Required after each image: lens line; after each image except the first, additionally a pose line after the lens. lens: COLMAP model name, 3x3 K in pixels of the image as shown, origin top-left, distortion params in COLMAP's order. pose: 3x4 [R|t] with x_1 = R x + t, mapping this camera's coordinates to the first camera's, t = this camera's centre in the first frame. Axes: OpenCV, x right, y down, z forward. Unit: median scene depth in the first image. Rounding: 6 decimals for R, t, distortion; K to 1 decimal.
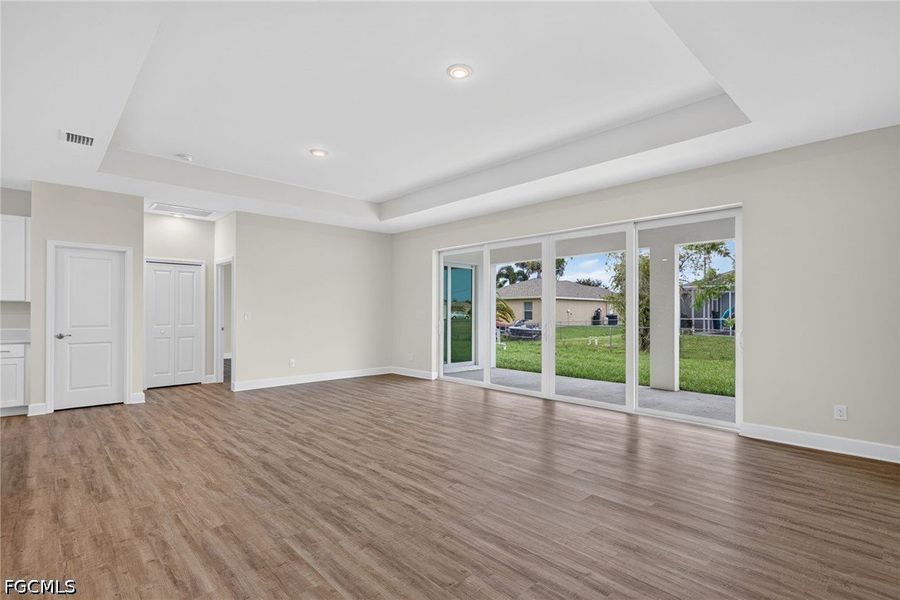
lens RADIAL K [[438.6, 0, 450.0], [0, 438.6, 309.6], [0, 0, 1]] dist [0.001689, 0.000288]
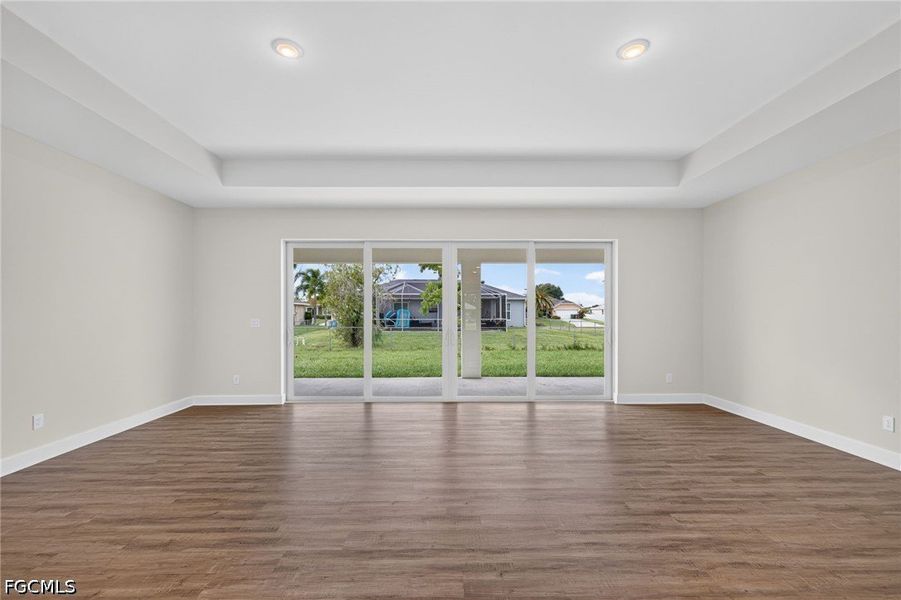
lens RADIAL K [[378.8, 0, 446.3], [0, 378.8, 309.5], [0, 0, 1]] dist [0.002086, 0.000006]
pose [[0.675881, 0.005072, 0.736994, -0.660832], [-0.001965, 0.999985, -0.005081, -0.011315], [-0.737008, 0.001986, 0.675881, 0.625331]]
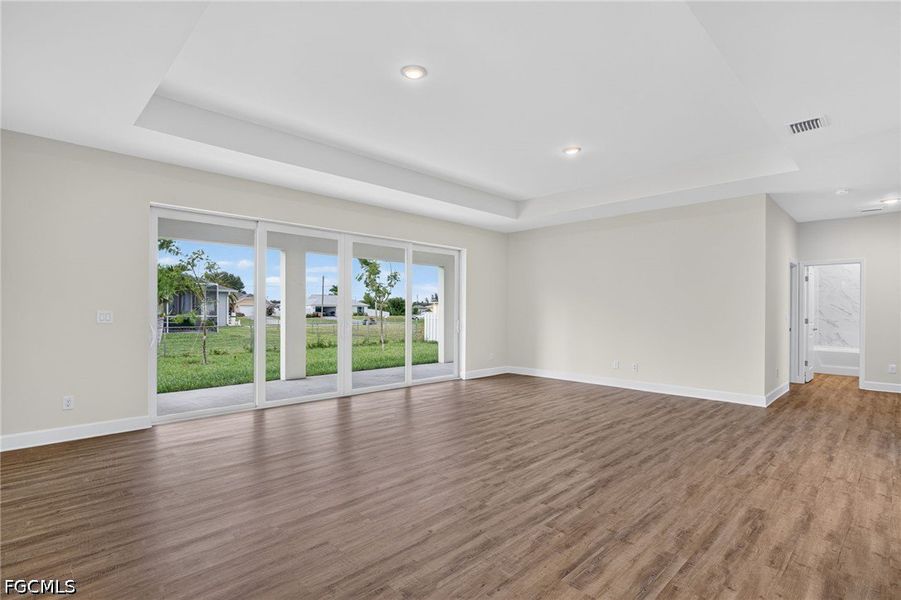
lens RADIAL K [[439.1, 0, 450.5], [0, 439.1, 309.6], [0, 0, 1]] dist [0.001689, 0.000288]
pose [[-0.022576, -0.000049, 0.999745, -1.214393], [-0.009278, 0.999957, -0.000160, 0.002097], [-0.999702, -0.009280, -0.022576, 1.191062]]
